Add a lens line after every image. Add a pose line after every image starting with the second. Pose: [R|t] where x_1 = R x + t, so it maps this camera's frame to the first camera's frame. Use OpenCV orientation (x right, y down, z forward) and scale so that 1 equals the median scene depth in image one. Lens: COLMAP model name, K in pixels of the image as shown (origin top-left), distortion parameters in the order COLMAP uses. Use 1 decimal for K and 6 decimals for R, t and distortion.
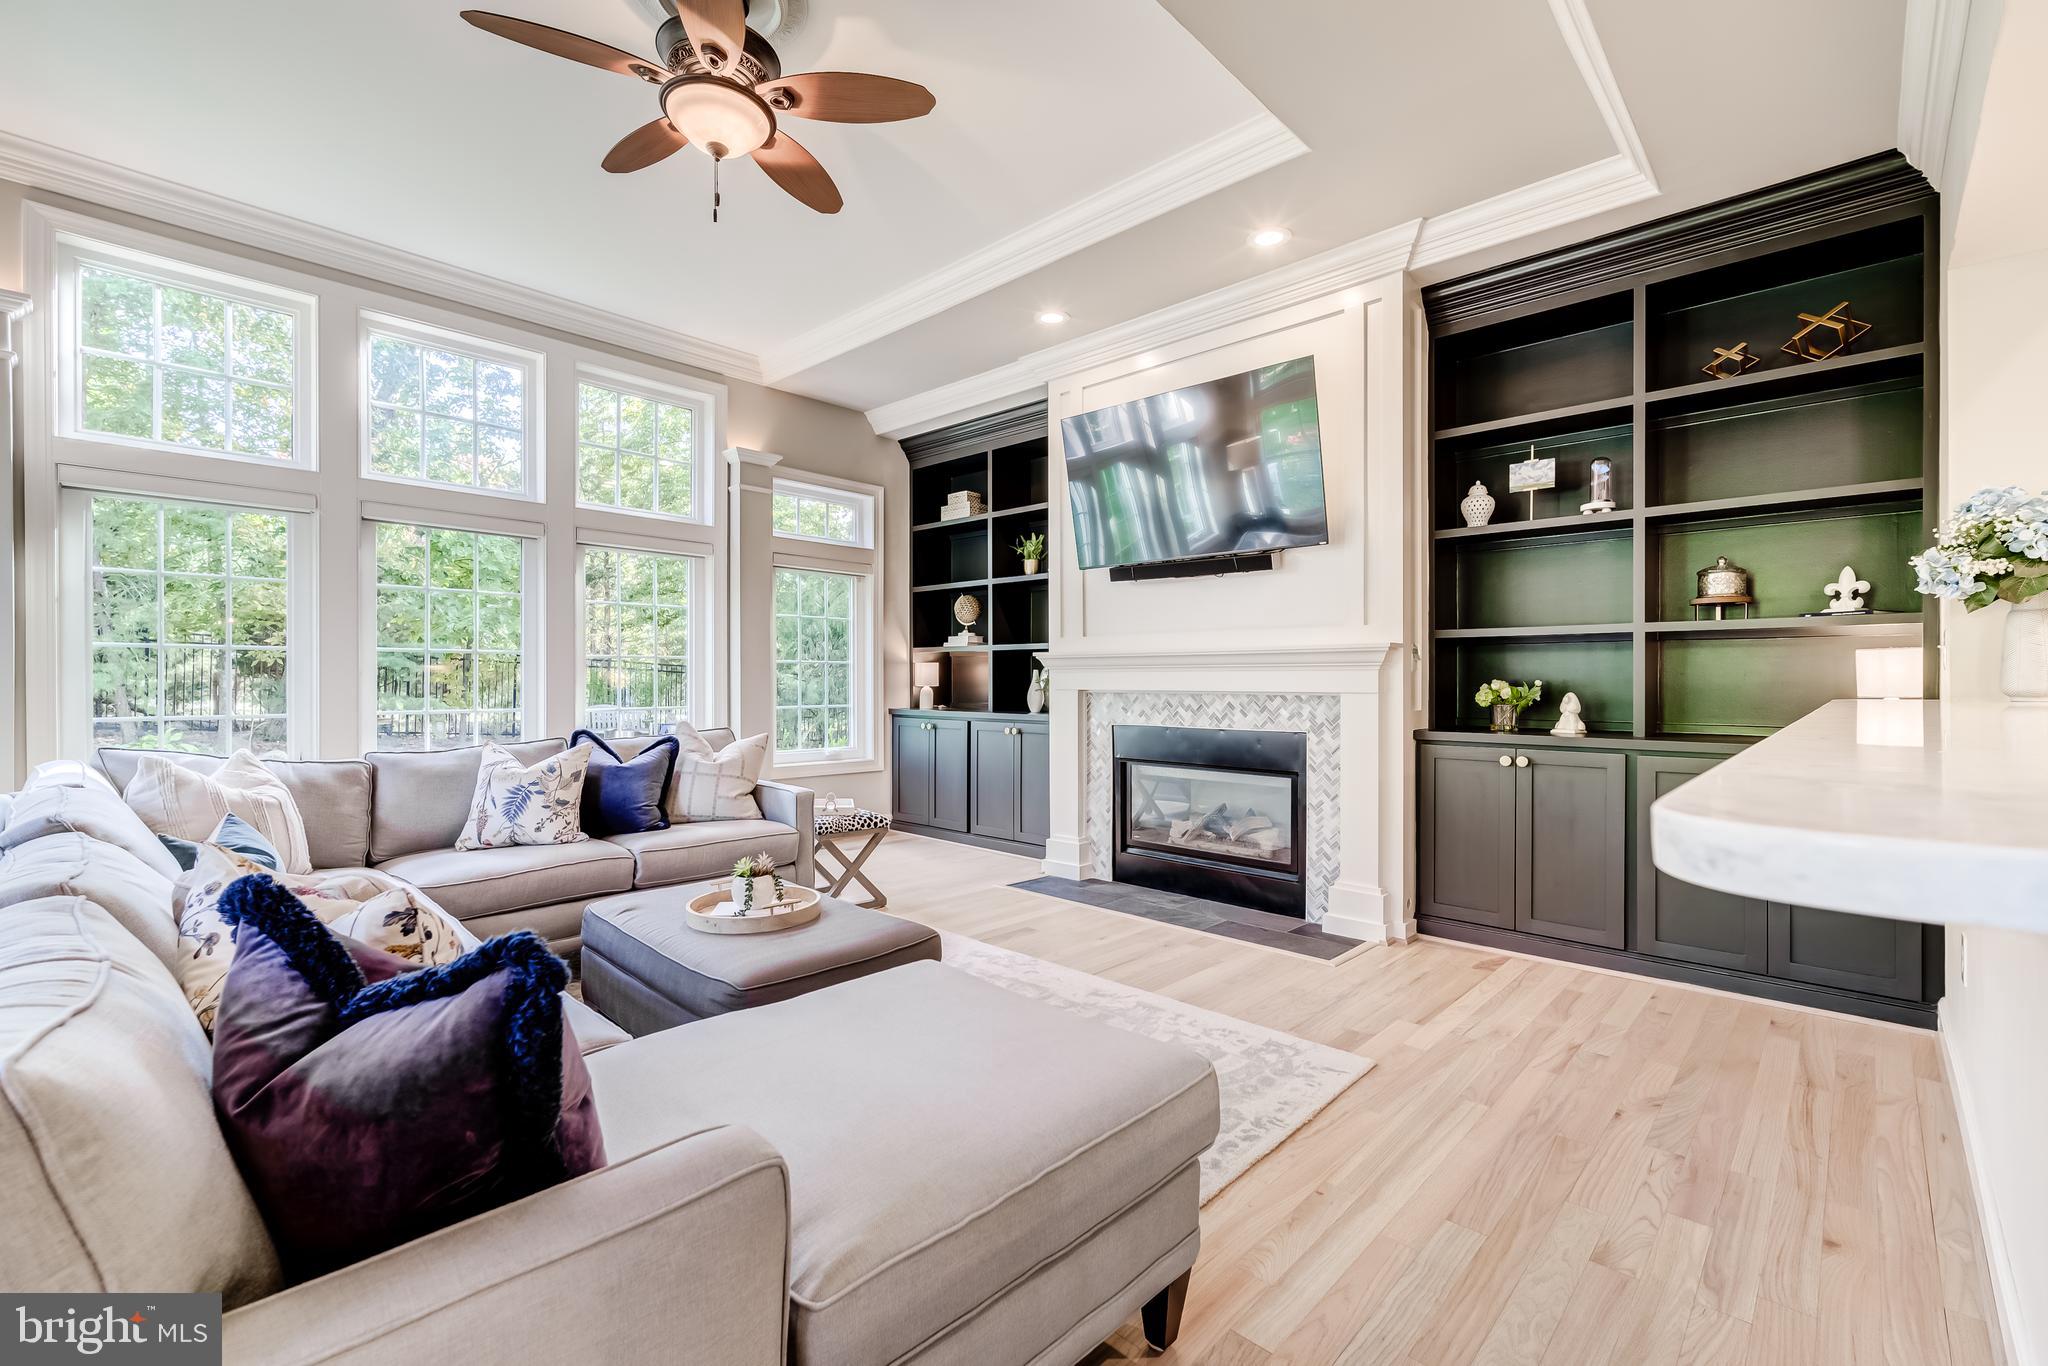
lens RADIAL K [[893.3, 0, 1026.7], [0, 893.3, 683.7], [0, 0, 1]] dist [-0.005227, -0.000764]
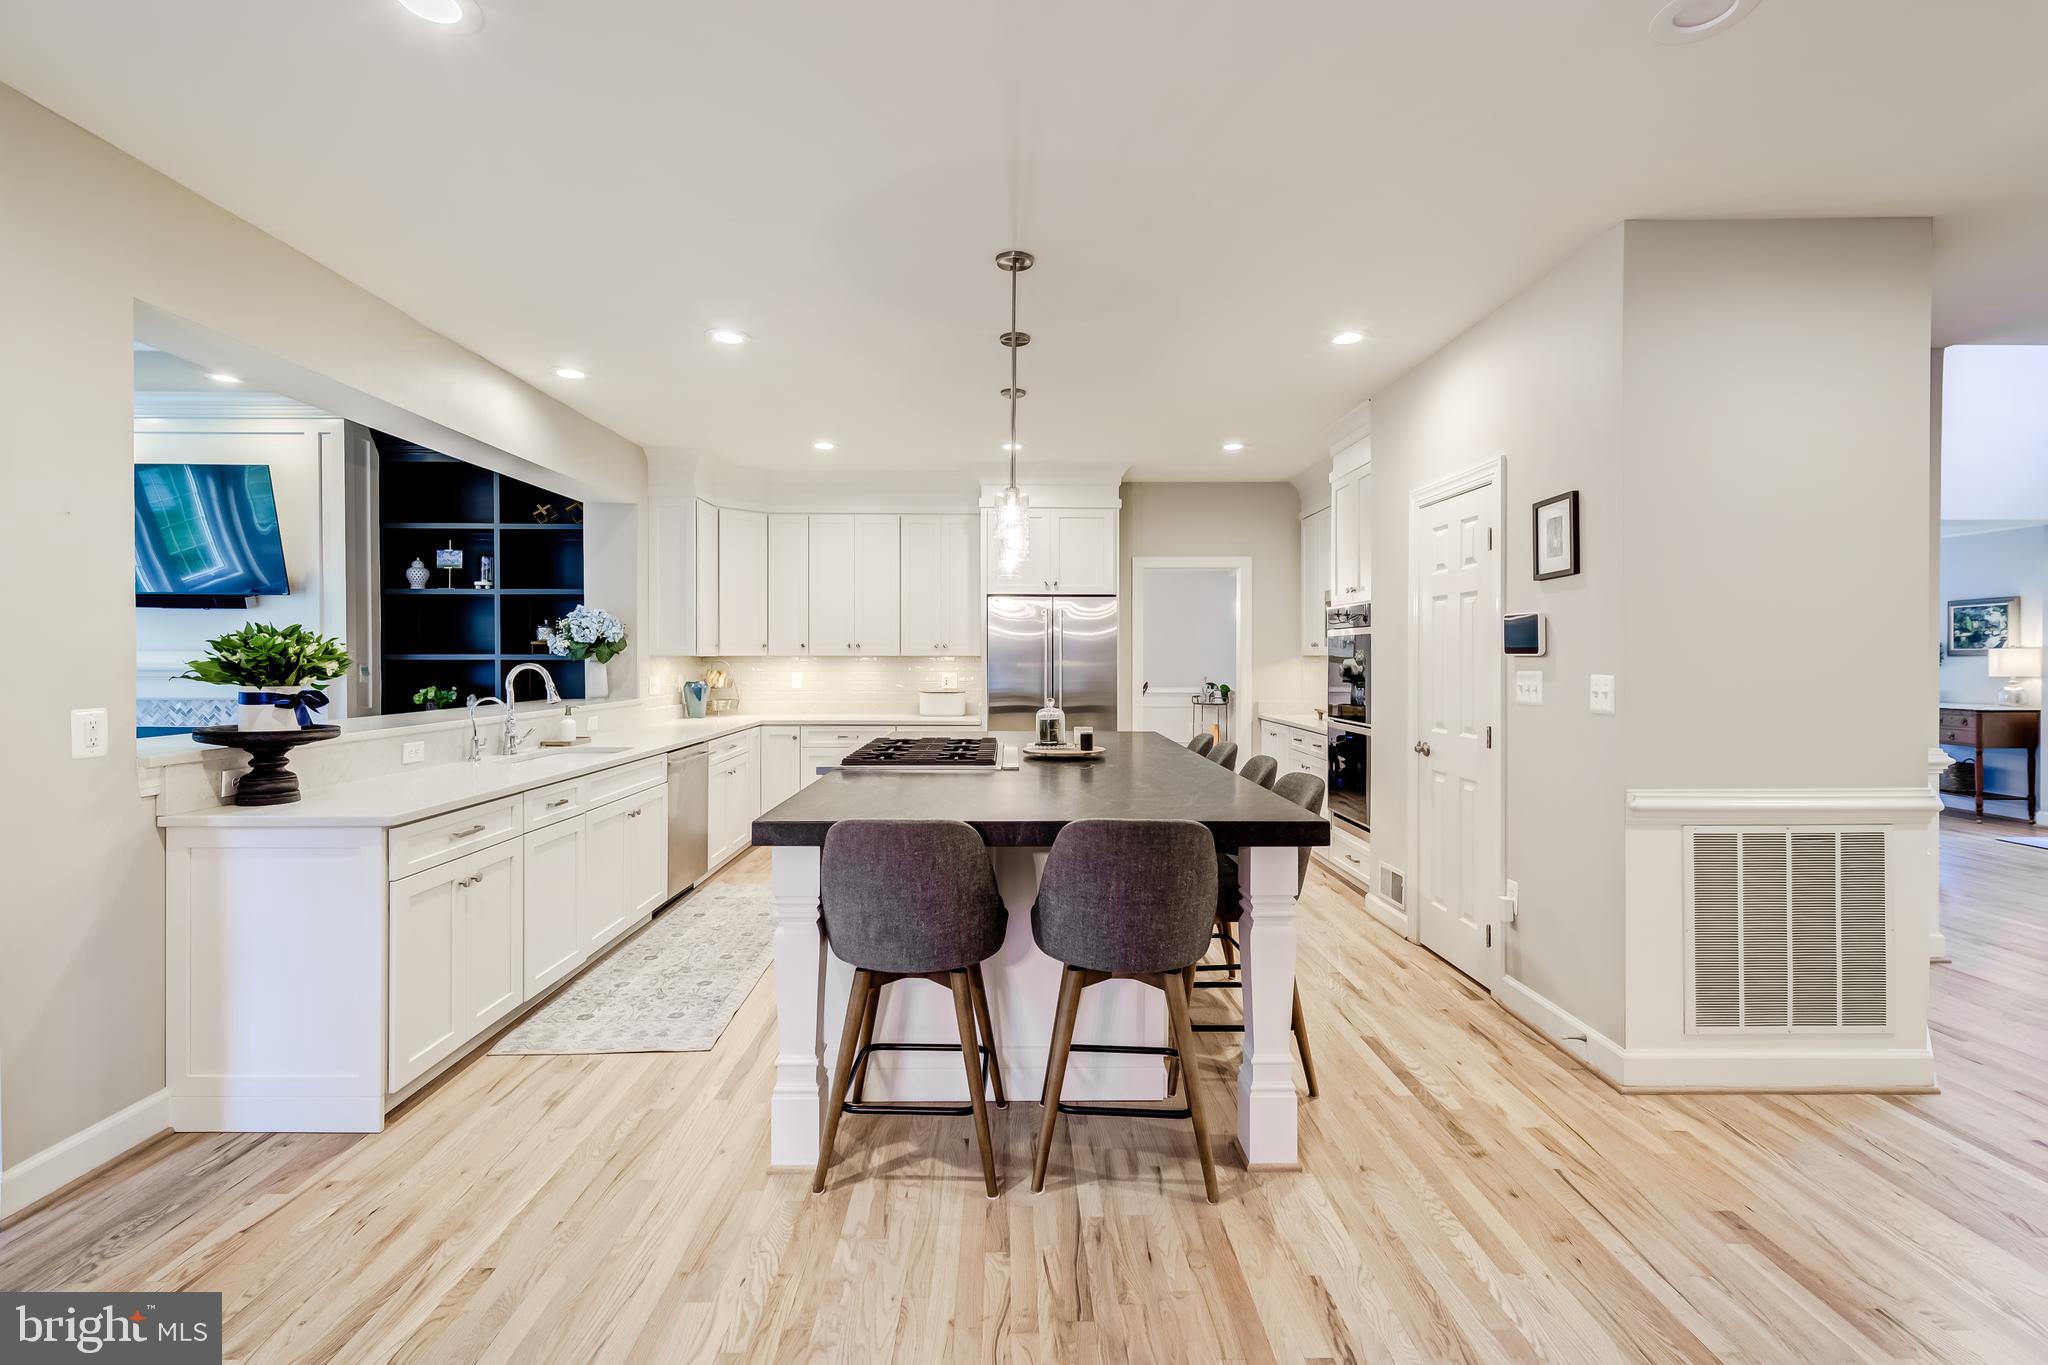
lens RADIAL K [[893.3, 0, 1017.8], [0, 893.3, 667.8], [0, 0, 1]] dist [-0.005227, -0.000764]
pose [[0.720111, 0.000583, 0.693858, 0.189275], [0.000949, 0.999998, -0.001825, -0.035546], [-0.693858, 0.001973, 0.720109, -0.837364]]
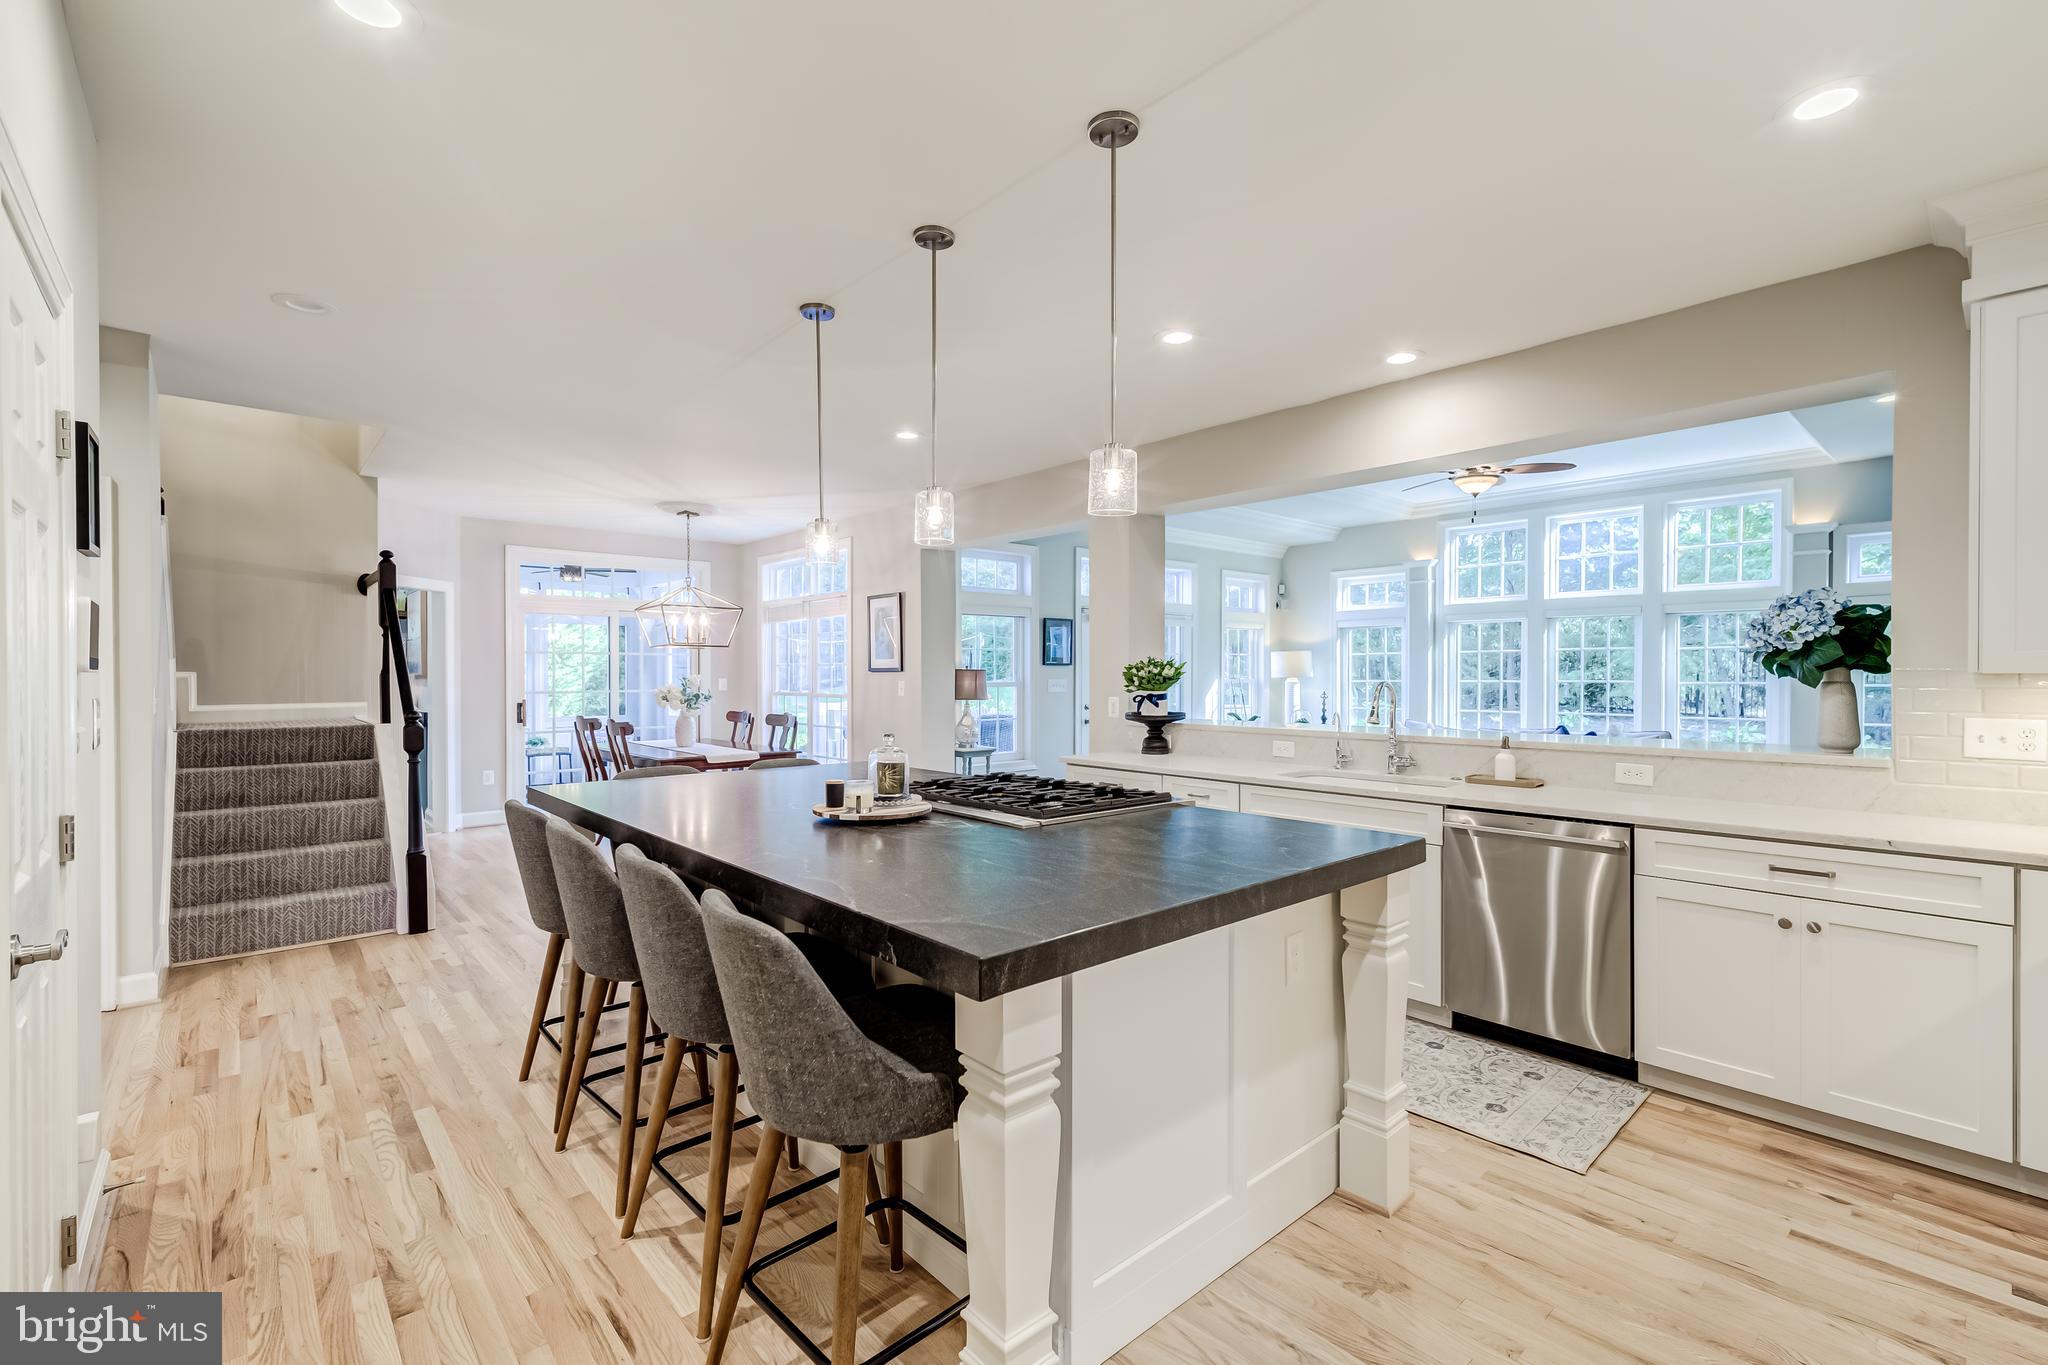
lens RADIAL K [[893.3, 0, 1024.9], [0, 893.3, 680.2], [0, 0, 1]] dist [-0.005227, -0.000764]
pose [[-0.085806, 0.007228, -0.996286, 3.193896], [-0.004881, 0.999959, 0.007675, -0.061711], [0.996300, 0.005521, -0.085767, 0.985546]]
